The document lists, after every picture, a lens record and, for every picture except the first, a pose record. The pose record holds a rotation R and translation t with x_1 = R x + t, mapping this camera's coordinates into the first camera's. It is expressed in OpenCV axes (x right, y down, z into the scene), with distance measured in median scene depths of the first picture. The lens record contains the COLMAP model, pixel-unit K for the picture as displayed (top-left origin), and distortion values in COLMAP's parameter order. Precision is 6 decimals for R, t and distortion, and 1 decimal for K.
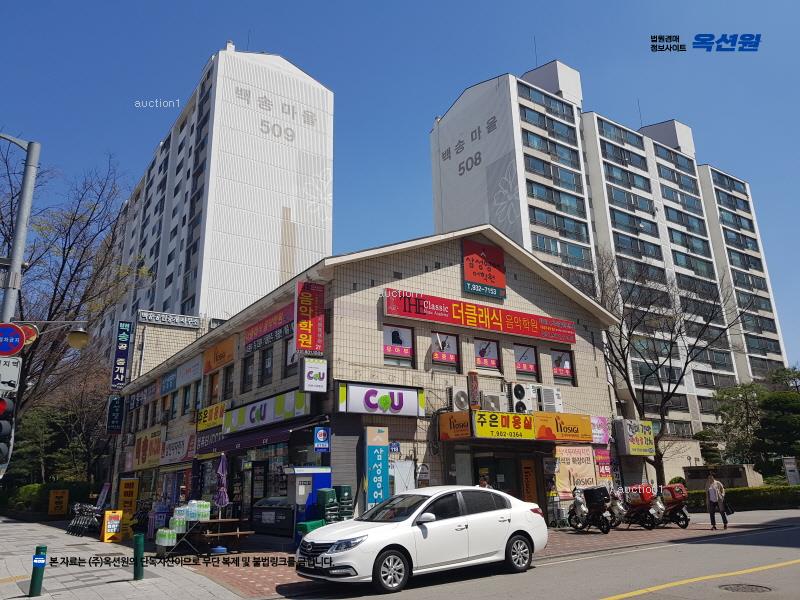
lens RADIAL K [[629.6, 0, 400.0], [0, 629.6, 300.0], [0, 0, 1]] dist [0.090118, -0.202945]
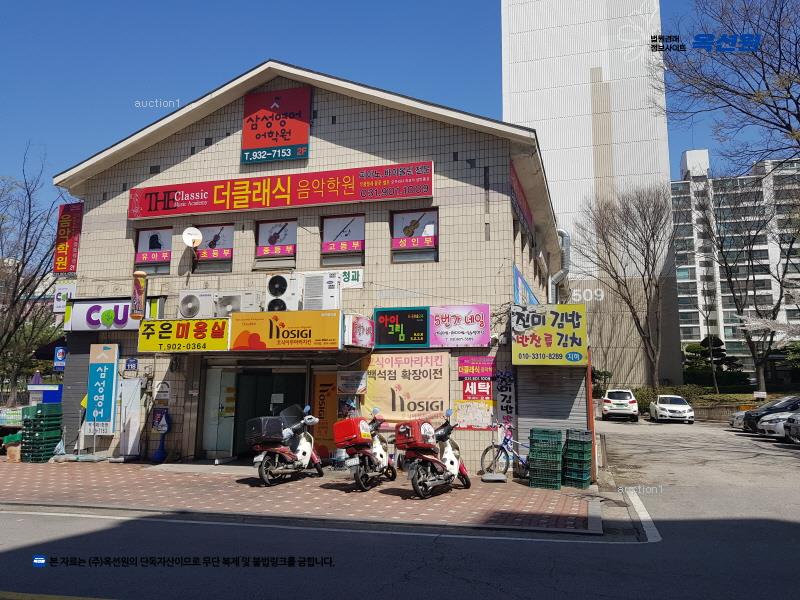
lens RADIAL K [[629.6, 0, 400.0], [0, 629.6, 300.0], [0, 0, 1]] dist [0.090118, -0.202945]
pose [[0.644668, -0.080856, -0.760174, 0.848387], [0.202465, 0.976941, 0.067789, 0.142413], [0.737164, -0.197610, 0.646173, 0.637652]]
